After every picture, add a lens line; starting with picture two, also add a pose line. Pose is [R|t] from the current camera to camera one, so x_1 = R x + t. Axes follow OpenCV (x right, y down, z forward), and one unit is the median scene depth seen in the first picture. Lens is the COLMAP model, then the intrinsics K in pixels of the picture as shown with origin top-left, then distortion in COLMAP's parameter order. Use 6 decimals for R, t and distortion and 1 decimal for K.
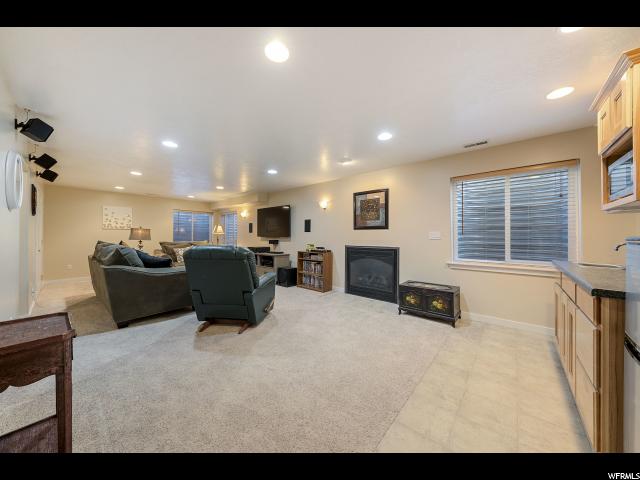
lens RADIAL K [[224.7, 0, 320.9], [0, 224.7, 236.1], [0, 0, 1]] dist [0.000916, 0.000053]
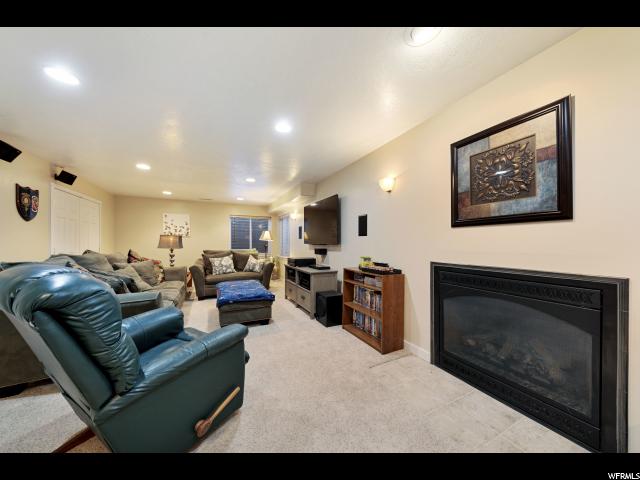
lens RADIAL K [[224.7, 0, 319.1], [0, 224.7, 243.9], [0, 0, 1]] dist [0.000916, 0.000053]
pose [[0.921082, -0.003841, -0.389349, 0.069992], [0.005346, 0.999982, 0.002781, 0.000754], [0.389332, -0.004643, 0.921086, 0.443520]]
